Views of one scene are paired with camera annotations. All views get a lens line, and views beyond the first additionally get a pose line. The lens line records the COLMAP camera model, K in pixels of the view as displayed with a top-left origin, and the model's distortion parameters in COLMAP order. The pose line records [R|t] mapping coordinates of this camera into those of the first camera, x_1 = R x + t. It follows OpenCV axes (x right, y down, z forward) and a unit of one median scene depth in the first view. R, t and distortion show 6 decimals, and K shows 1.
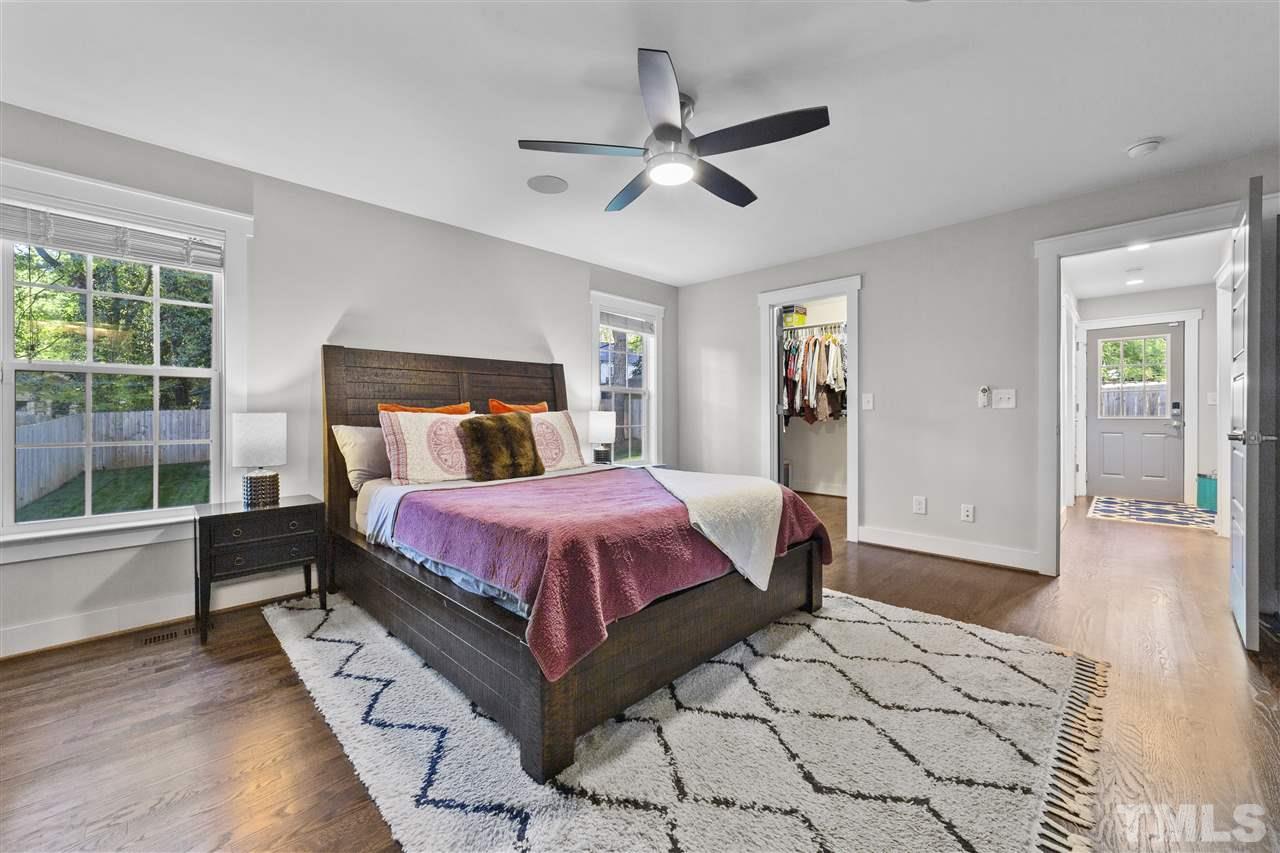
lens RADIAL K [[495.0, 0, 639.3], [0, 495.0, 425.1], [0, 0, 1]] dist [-0.001560, -0.000066]
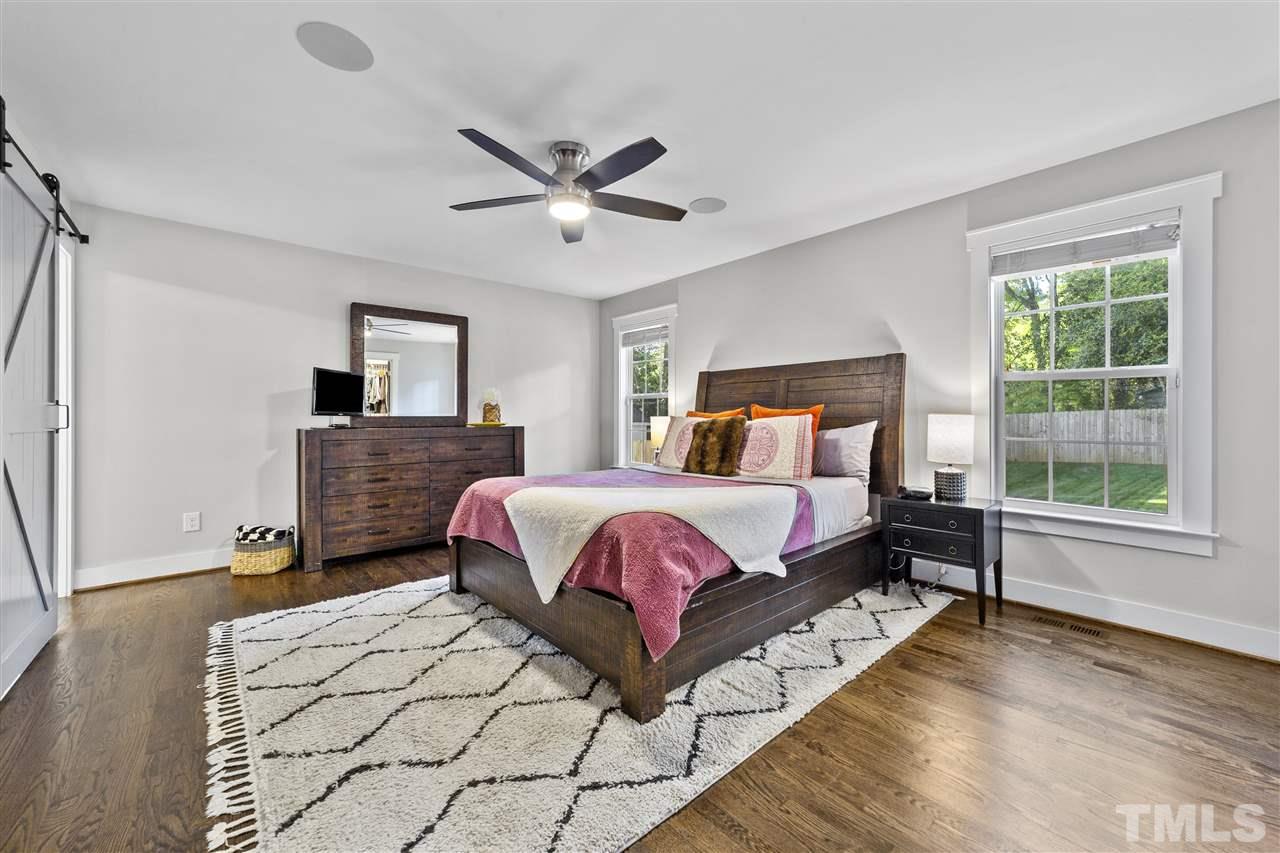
lens RADIAL K [[495.0, 0, 643.7], [0, 495.0, 414.5], [0, 0, 1]] dist [-0.001560, -0.000066]
pose [[-0.066263, -0.001169, -0.997801, 1.112464], [-0.019999, 0.999800, 0.000157, -0.034721], [0.997602, 0.019966, -0.066273, 1.149708]]
